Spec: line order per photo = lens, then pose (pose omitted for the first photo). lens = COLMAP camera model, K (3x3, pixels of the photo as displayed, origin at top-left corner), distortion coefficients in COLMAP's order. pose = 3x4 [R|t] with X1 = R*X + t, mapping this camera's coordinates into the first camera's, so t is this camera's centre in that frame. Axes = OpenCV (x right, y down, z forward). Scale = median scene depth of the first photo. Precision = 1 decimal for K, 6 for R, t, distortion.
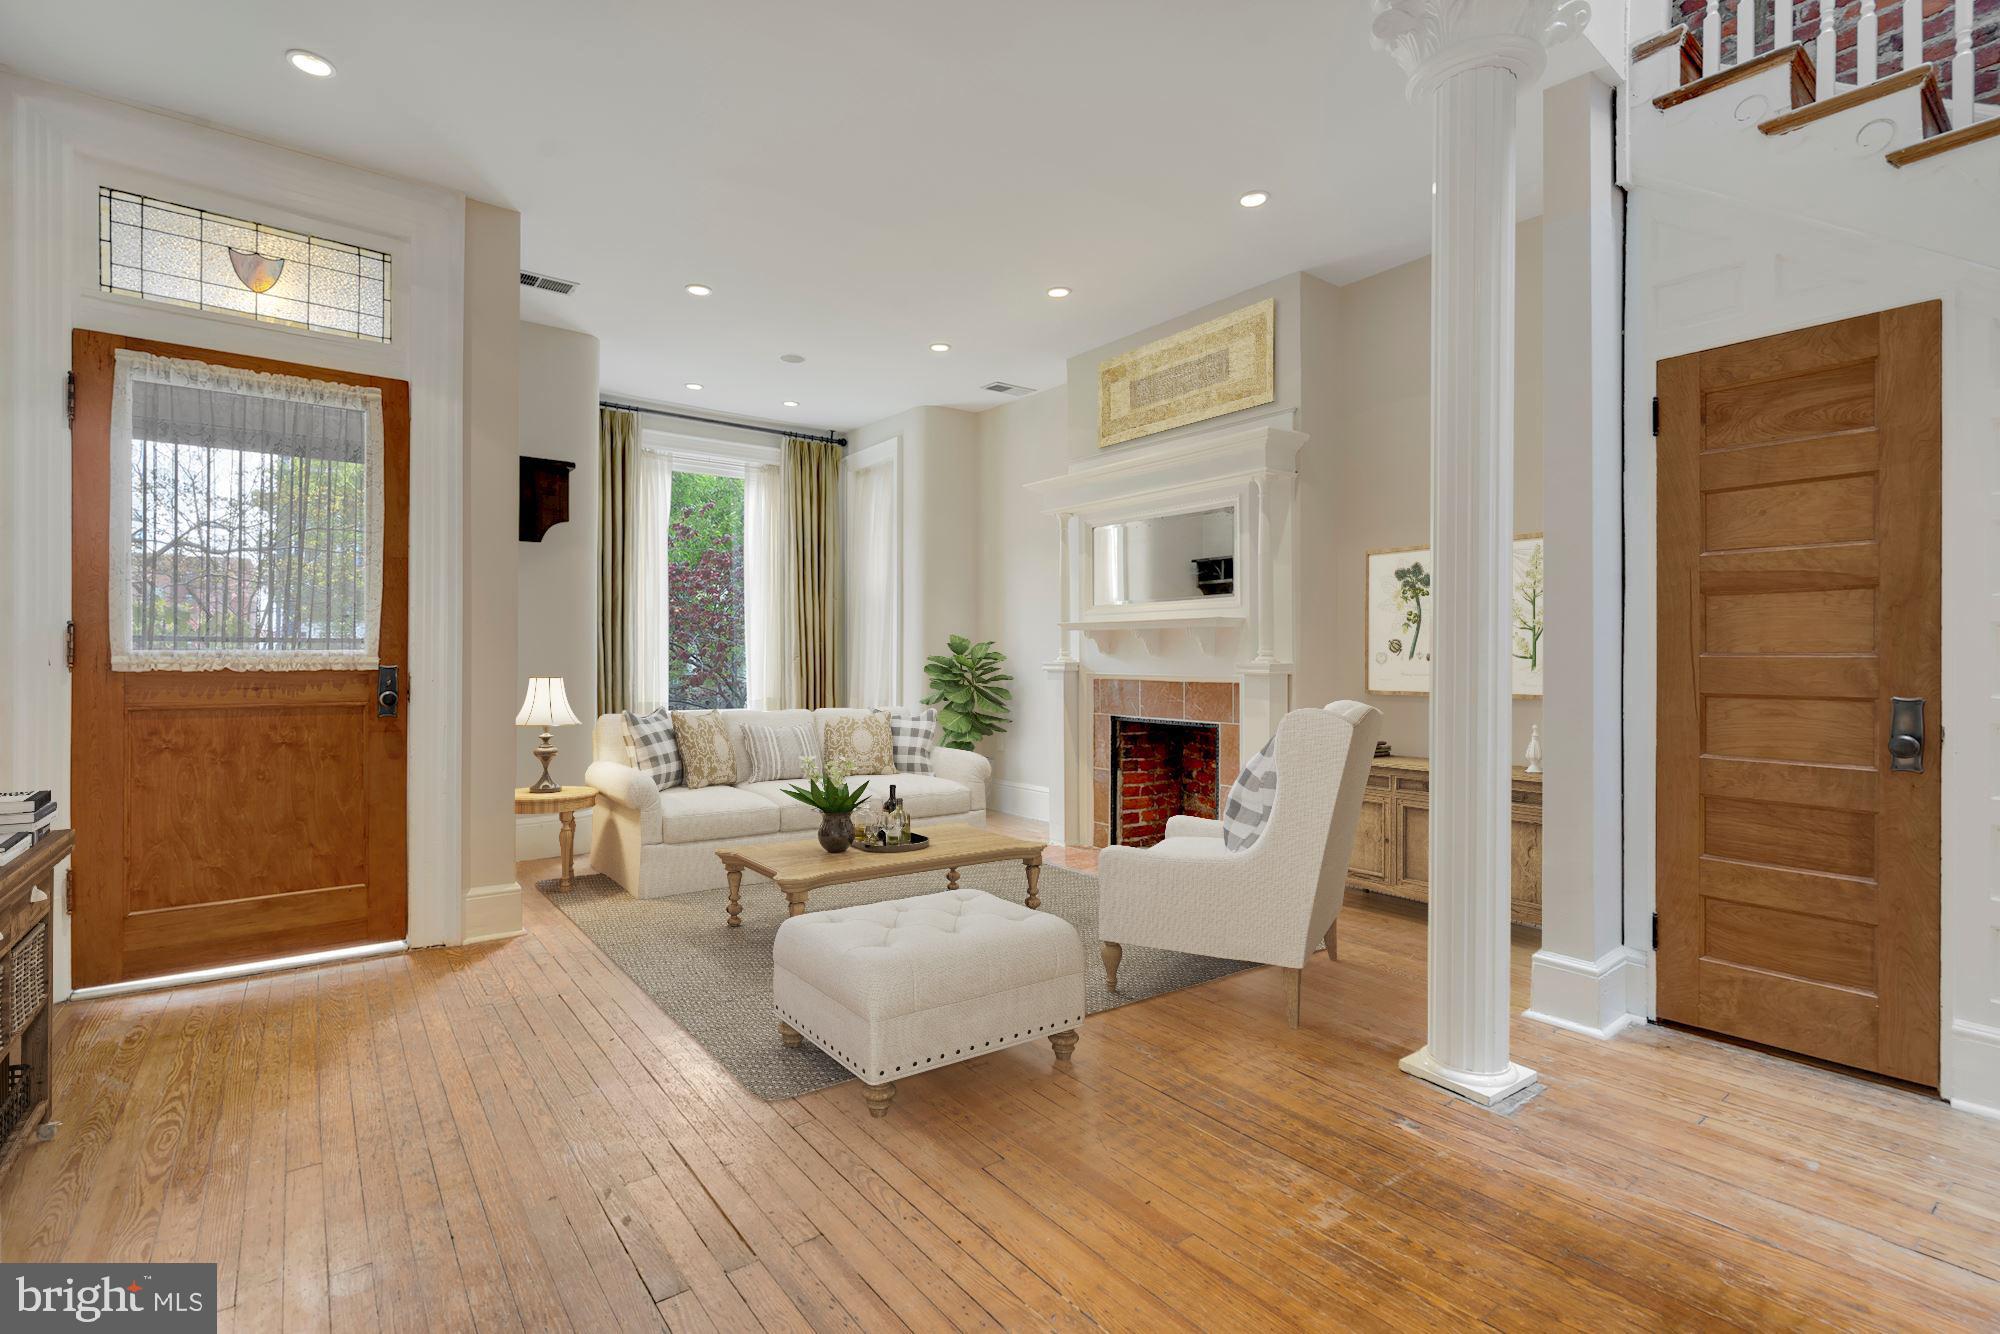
lens RADIAL K [[903.2, 0, 984.6], [0, 903.2, 654.1], [0, 0, 1]] dist [-0.003655, -0.000496]
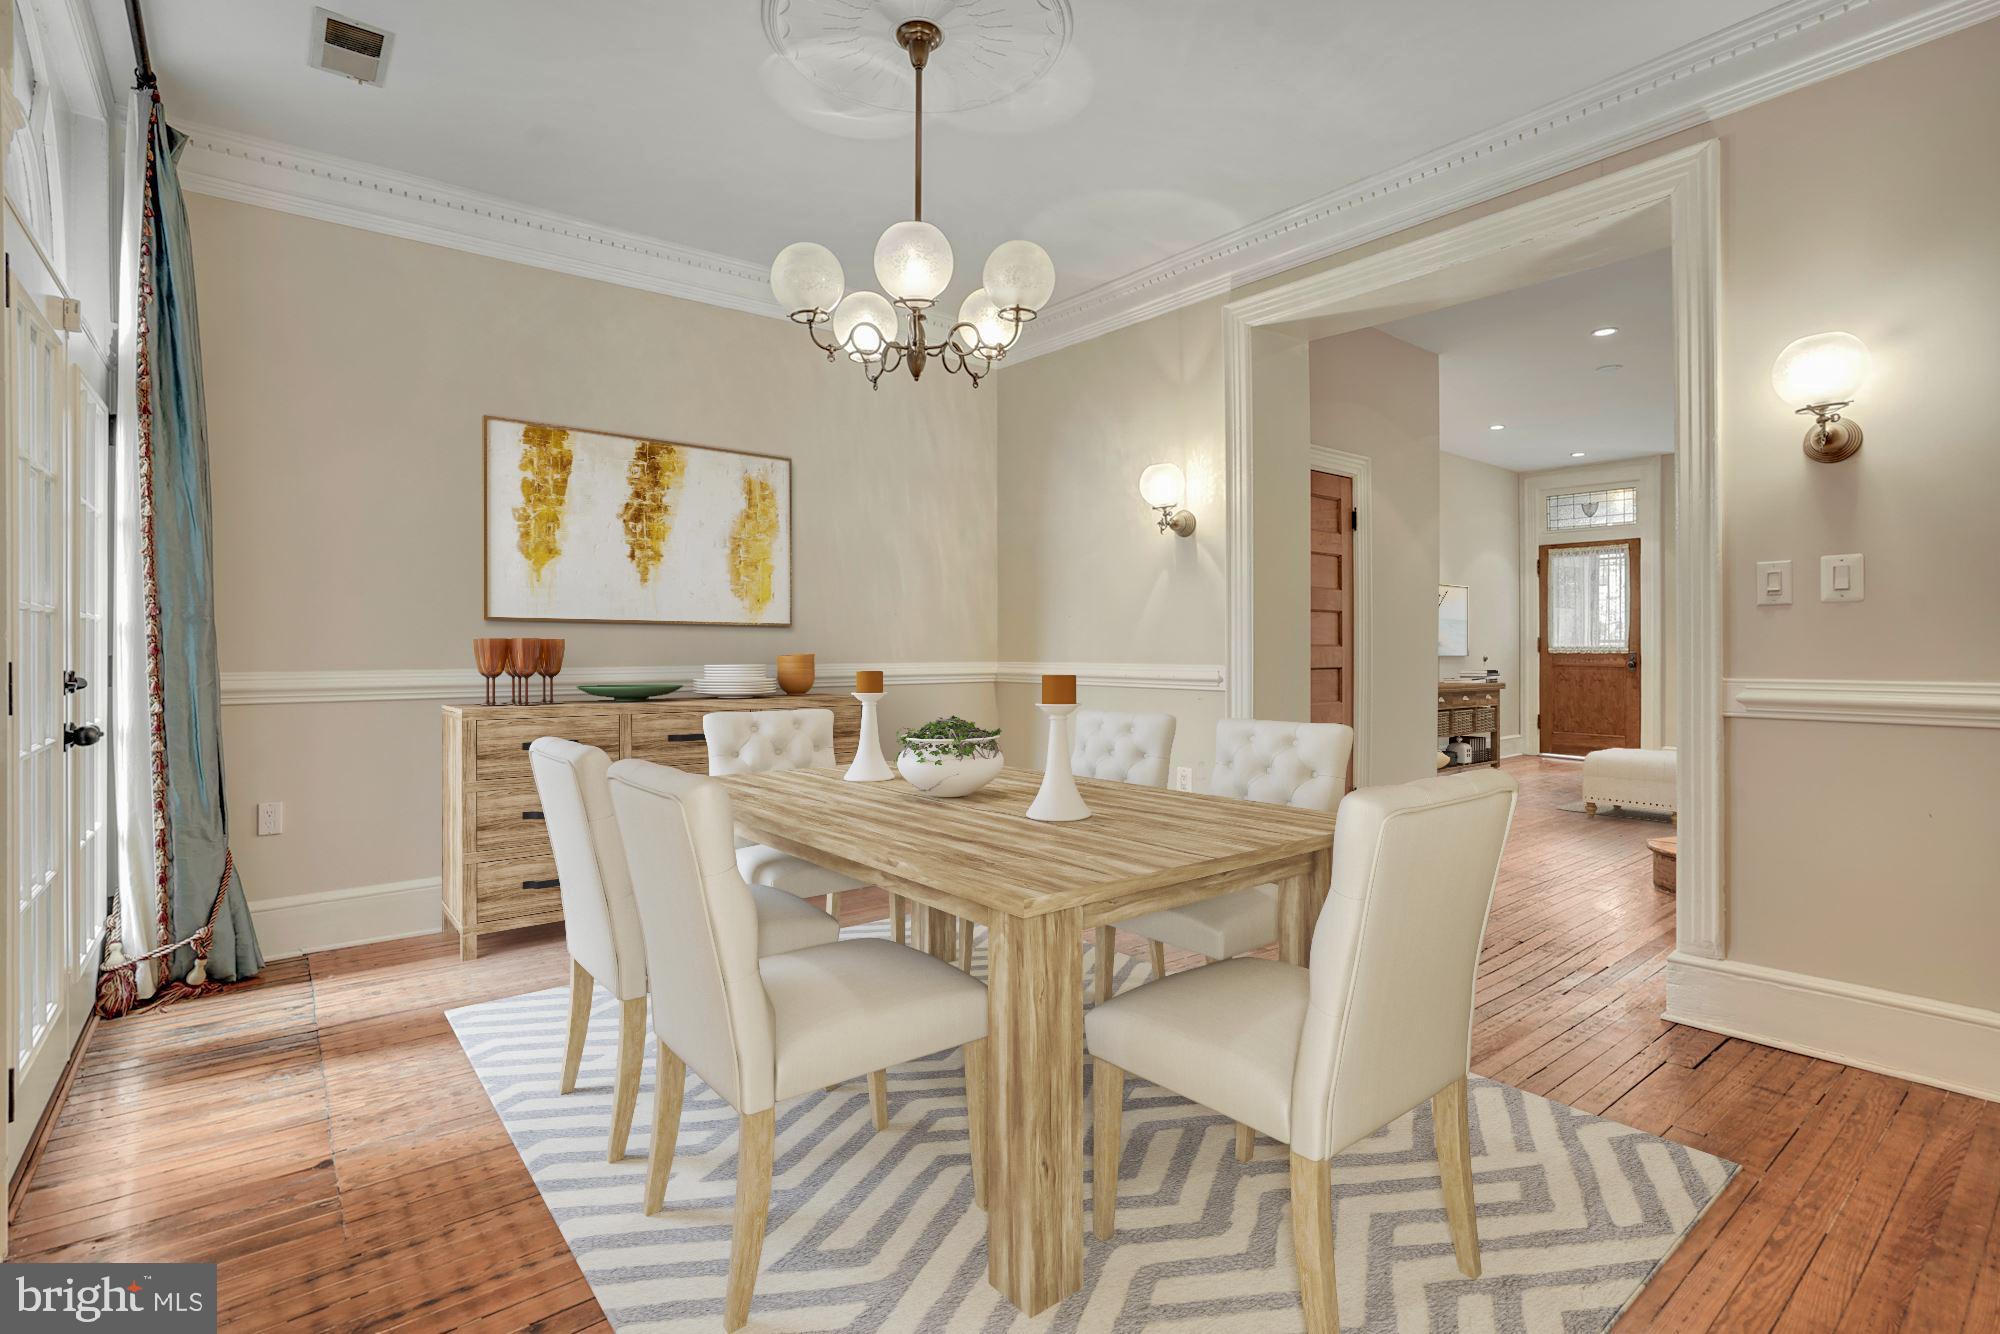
lens RADIAL K [[903.2, 0, 1003.4], [0, 903.2, 663.6], [0, 0, 1]] dist [-0.003655, -0.000496]
pose [[0.009980, 0.009305, -0.999907, 1.935616], [-0.005079, 0.999944, 0.009255, 0.034407], [0.999937, 0.004986, 0.010027, -0.829697]]
